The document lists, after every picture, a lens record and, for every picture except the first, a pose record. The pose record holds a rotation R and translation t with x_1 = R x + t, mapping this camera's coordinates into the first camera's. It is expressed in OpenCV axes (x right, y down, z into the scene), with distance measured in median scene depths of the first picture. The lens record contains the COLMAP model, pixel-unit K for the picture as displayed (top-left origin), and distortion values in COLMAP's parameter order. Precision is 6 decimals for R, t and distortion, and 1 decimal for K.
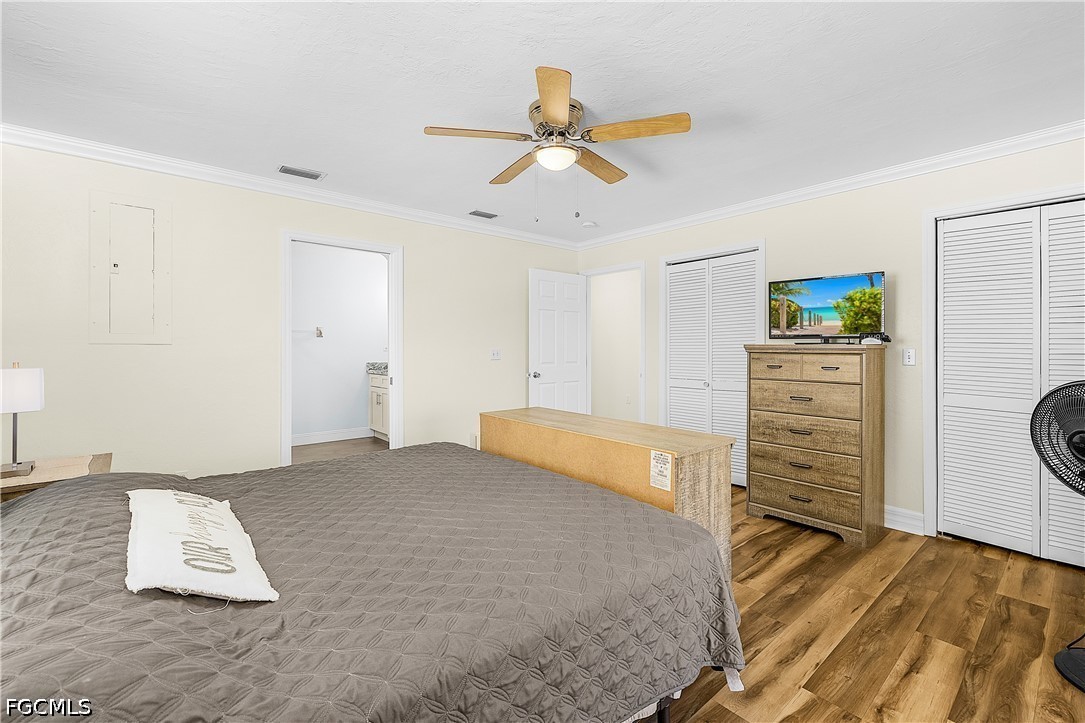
lens RADIAL K [[464.2, 0, 497.9], [0, 464.2, 342.4], [0, 0, 1]] dist [0.000469, 0.000844]
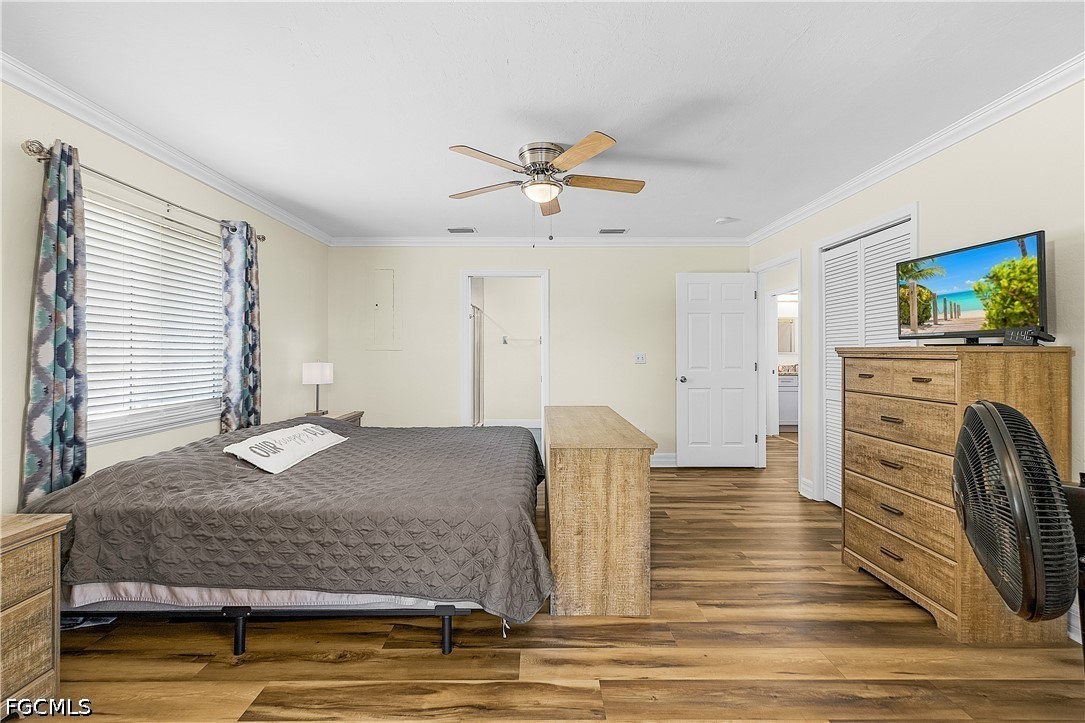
lens RADIAL K [[431.0, 0, 504.6], [0, 431.0, 348.0], [0, 0, 1]] dist [-0.000130, 0.000451]
pose [[0.766337, -0.009340, -0.642371, 0.609952], [0.008045, 0.999955, -0.004942, 0.005274], [0.642388, -0.001381, 0.766378, 0.074003]]
